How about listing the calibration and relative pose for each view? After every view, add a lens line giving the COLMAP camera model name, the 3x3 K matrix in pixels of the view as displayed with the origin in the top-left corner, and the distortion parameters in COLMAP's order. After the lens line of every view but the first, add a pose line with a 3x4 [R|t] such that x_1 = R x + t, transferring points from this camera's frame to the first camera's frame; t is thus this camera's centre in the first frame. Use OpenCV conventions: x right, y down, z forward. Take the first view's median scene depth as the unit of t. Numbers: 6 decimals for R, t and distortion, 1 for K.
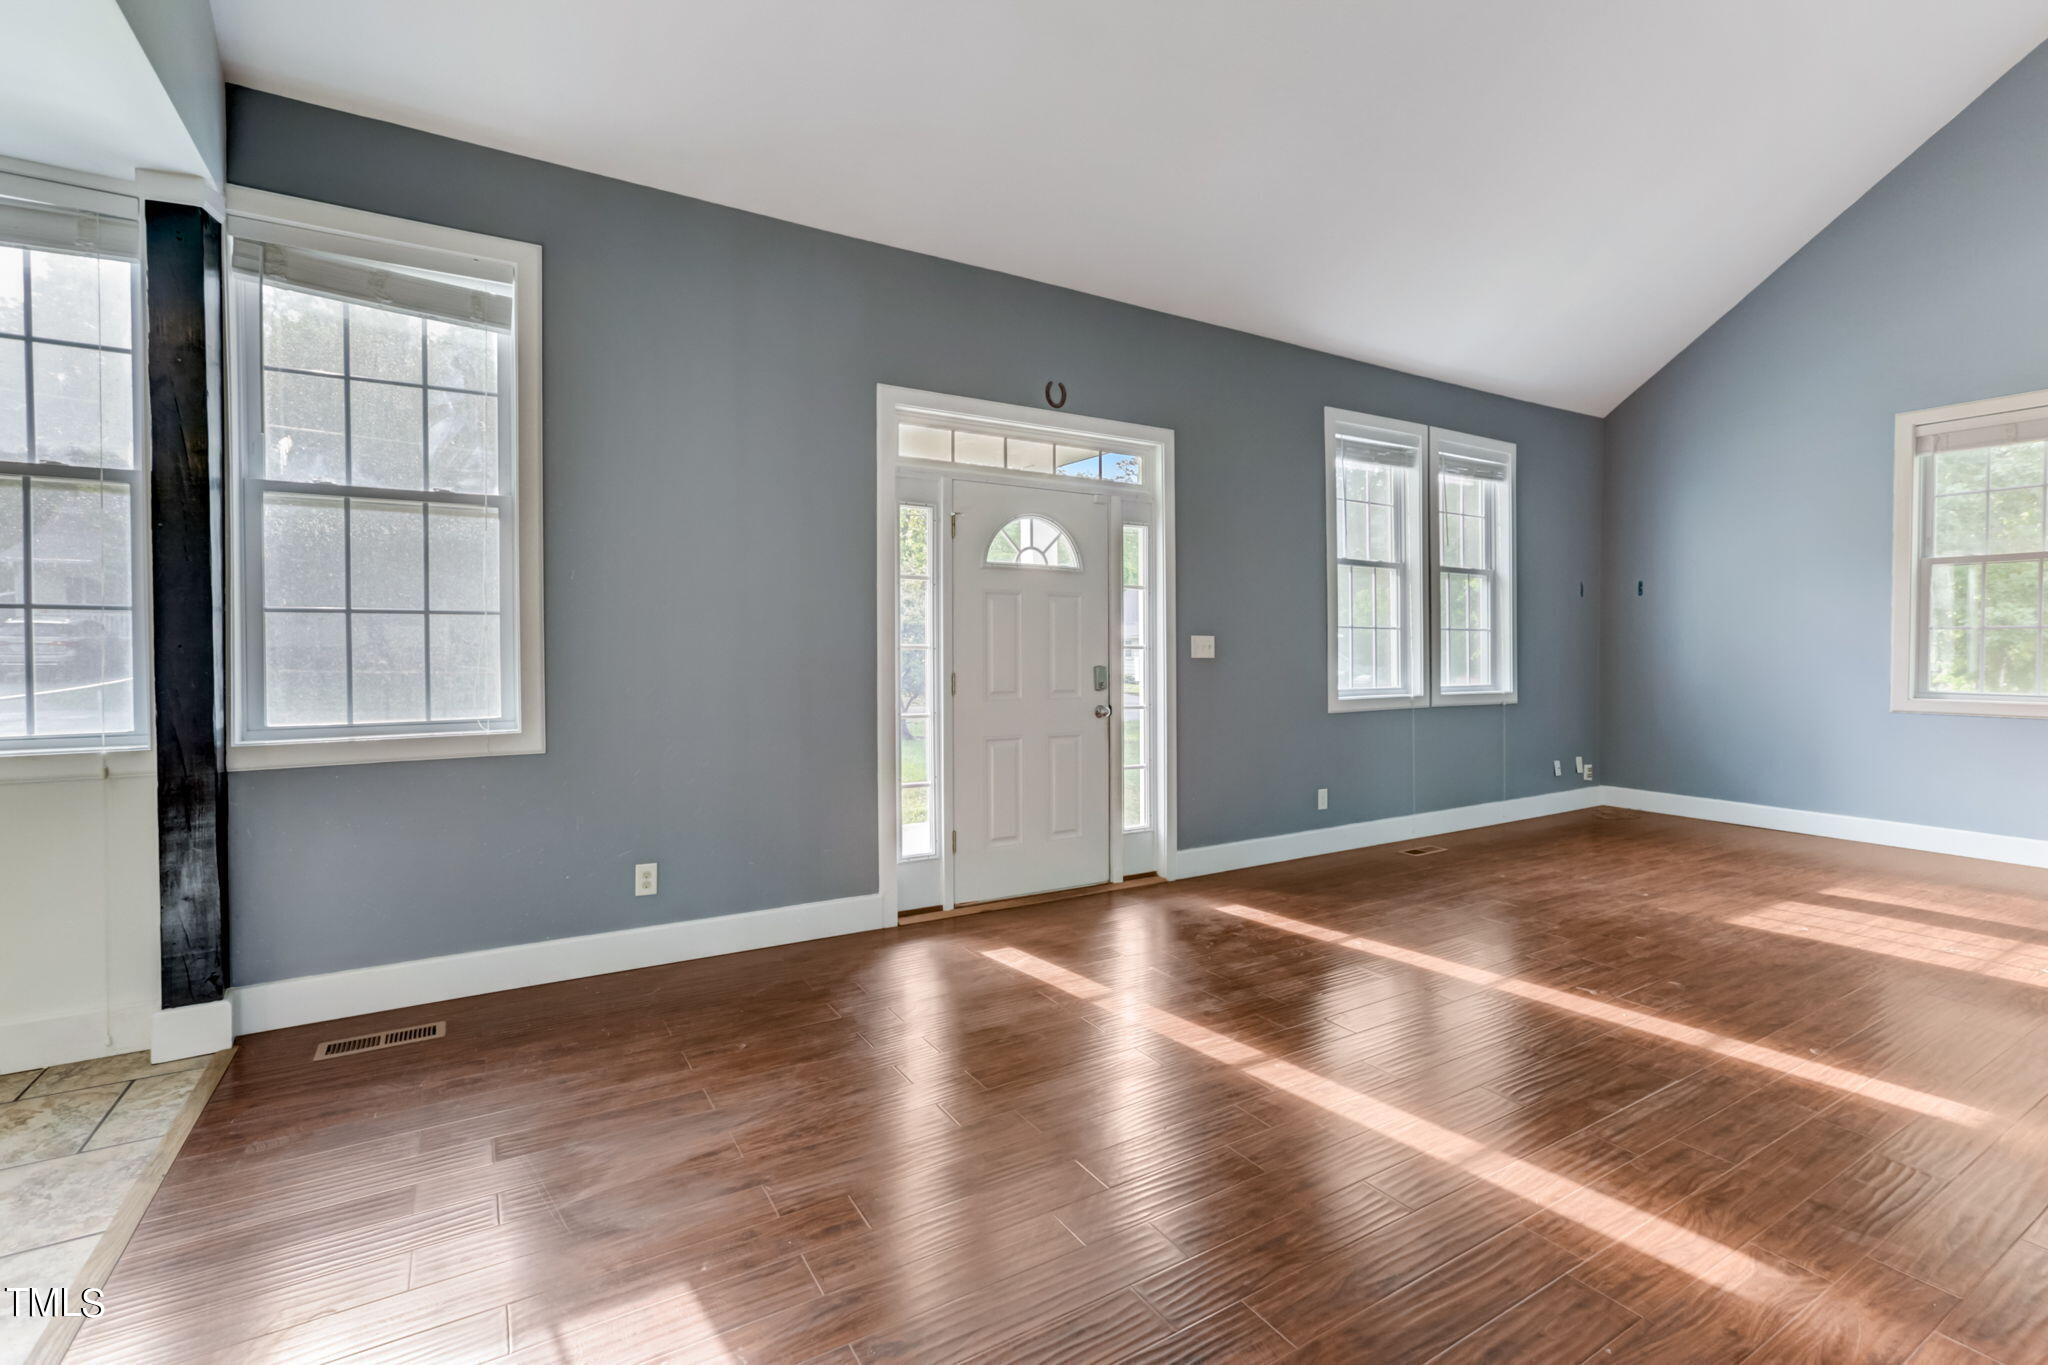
lens RADIAL K [[936.8, 0, 1027.9], [0, 936.8, 655.7], [0, 0, 1]] dist [-0.034468, 0.022753]
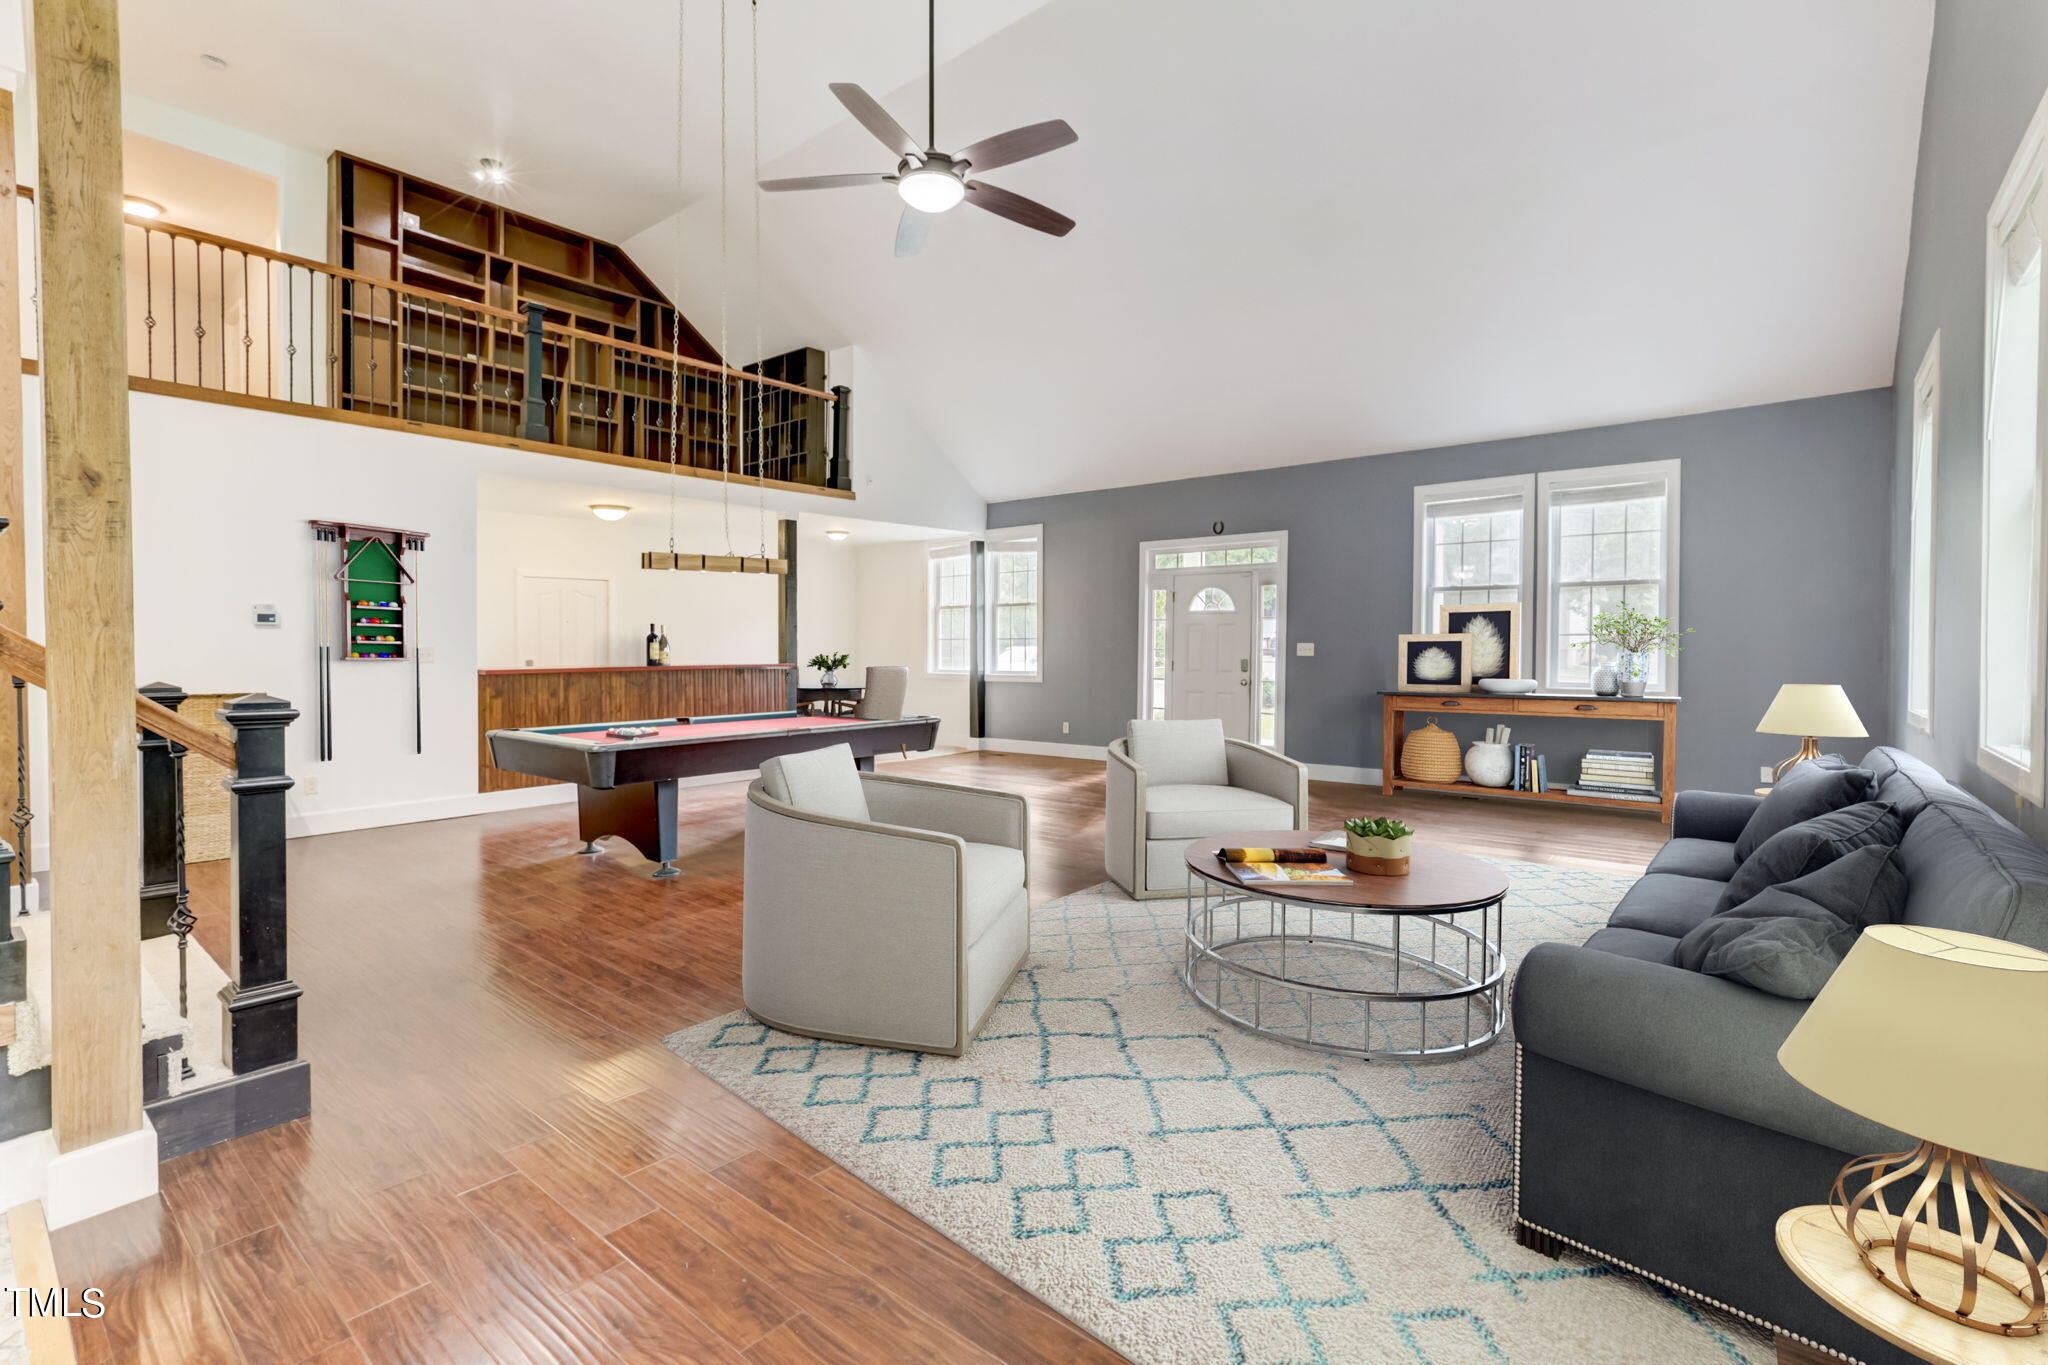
lens RADIAL K [[936.8, 0, 1027.9], [0, 936.8, 655.7], [0, 0, 1]] dist [-0.034468, 0.022753]
pose [[0.322764, 0.010063, -0.946426, 1.711671], [-0.002202, 0.999949, 0.009881, -0.014266], [0.946477, -0.001105, 0.322769, -0.063036]]
